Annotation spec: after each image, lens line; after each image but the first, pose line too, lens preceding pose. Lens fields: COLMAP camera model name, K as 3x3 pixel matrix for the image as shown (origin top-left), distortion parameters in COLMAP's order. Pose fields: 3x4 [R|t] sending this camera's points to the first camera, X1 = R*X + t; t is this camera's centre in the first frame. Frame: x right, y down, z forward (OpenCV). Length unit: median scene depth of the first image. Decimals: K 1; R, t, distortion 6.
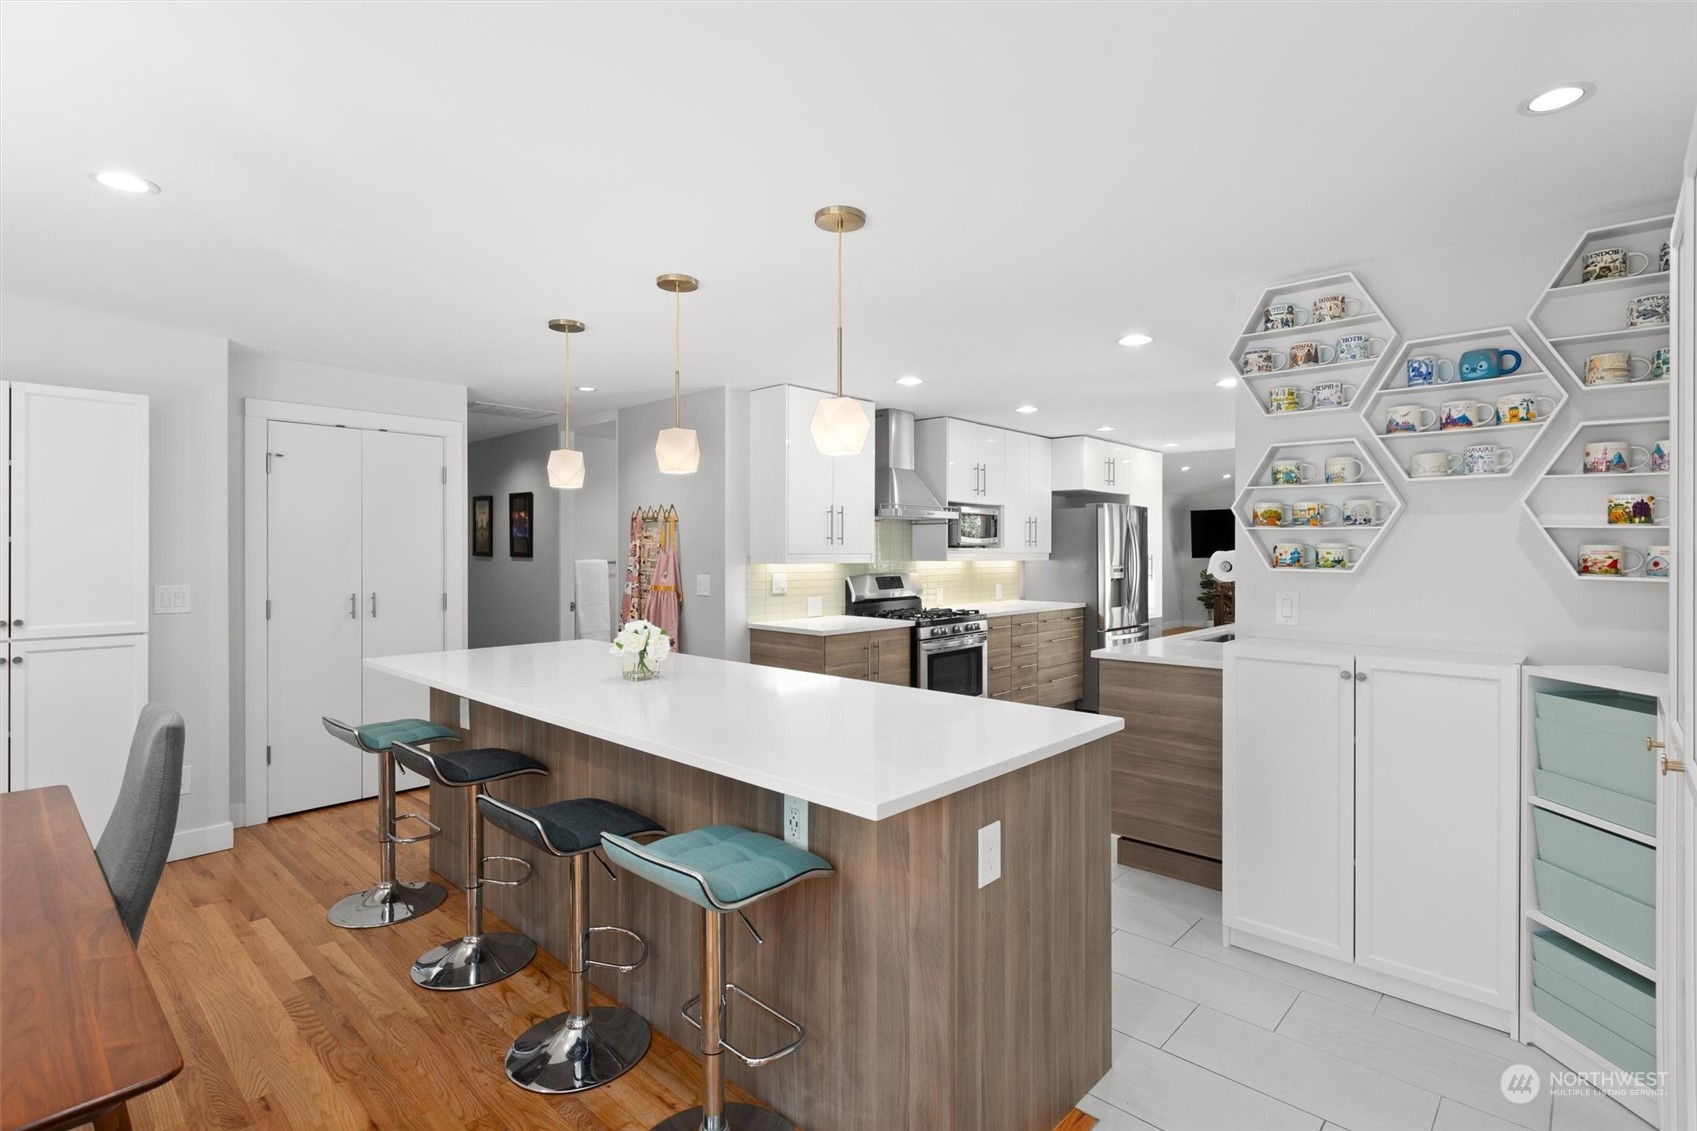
lens RADIAL K [[799.6, 0, 831.9], [0, 799.6, 549.8], [0, 0, 1]] dist [0.000643, 0.000338]
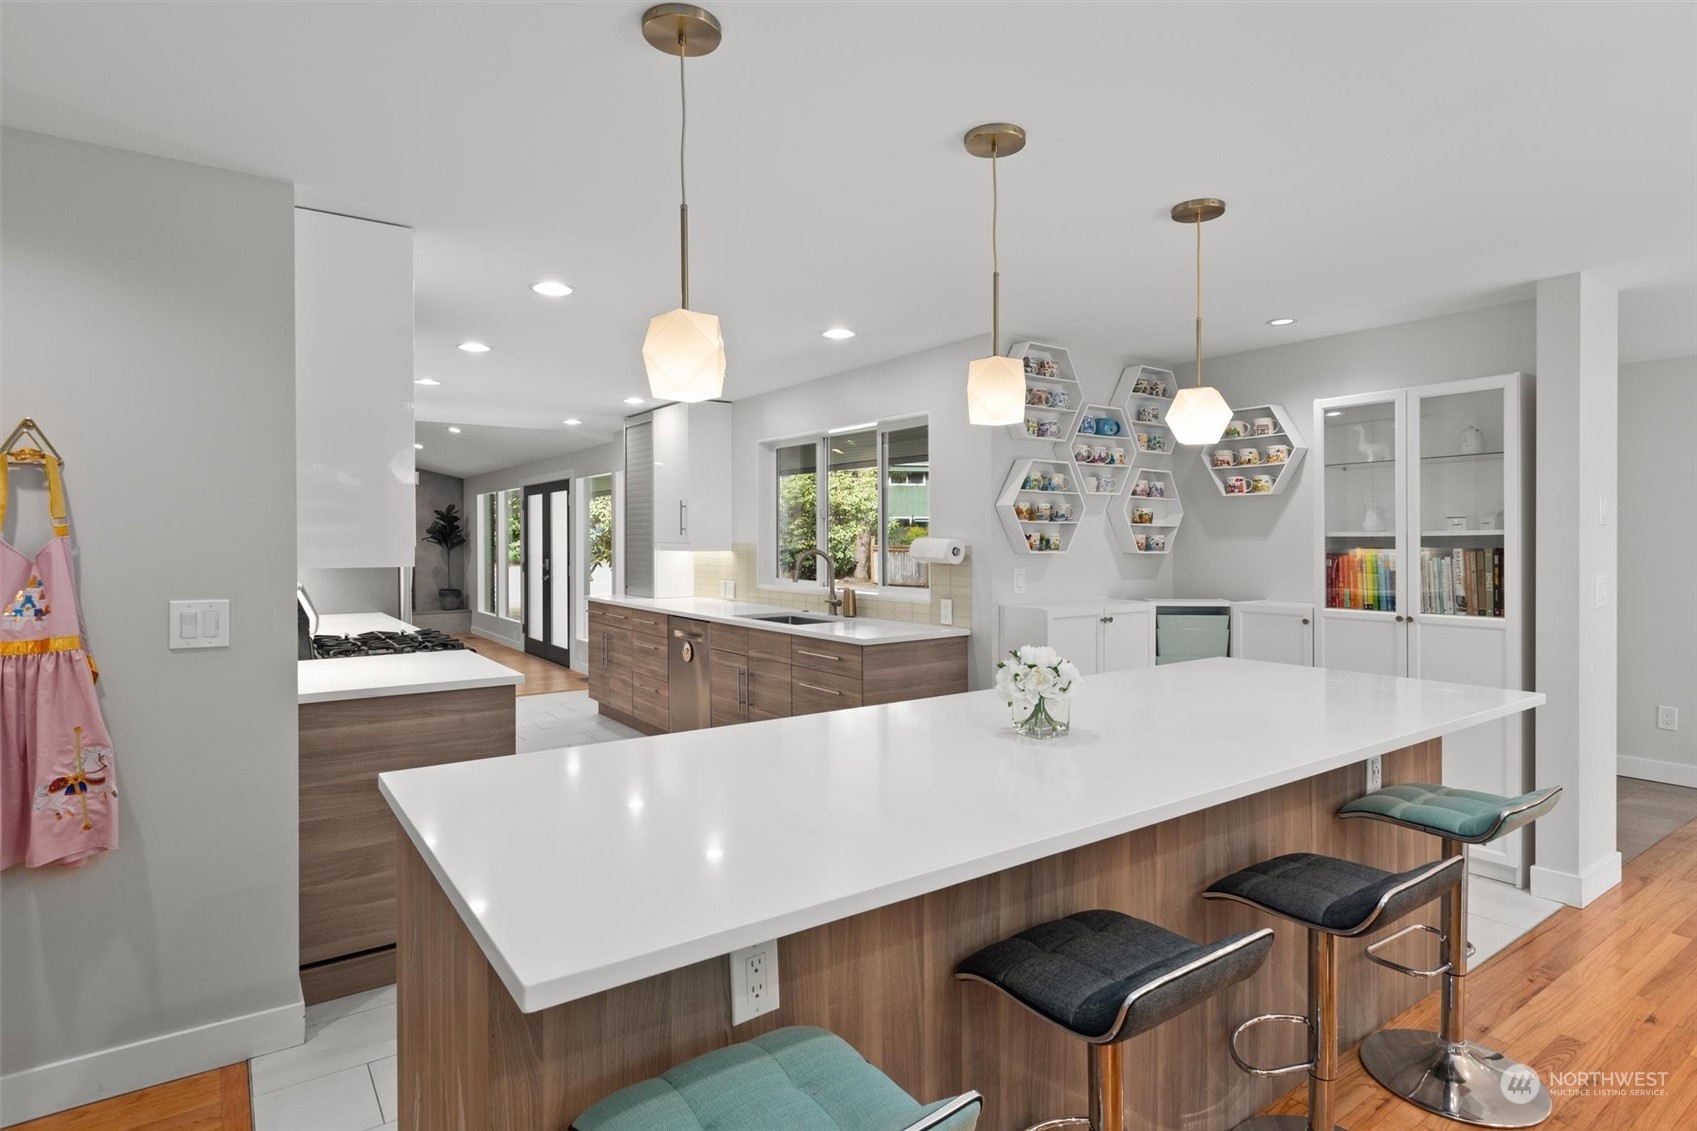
lens RADIAL K [[900.0, 0, 850.0], [0, 900.0, 539.7], [0, 0, 1]] dist [-0.001492, -0.000249]
pose [[0.196848, 0.000605, 0.980434, -0.773254], [0.008019, 0.999965, -0.002227, 0.004723], [-0.980401, 0.008301, 0.196837, 0.810414]]
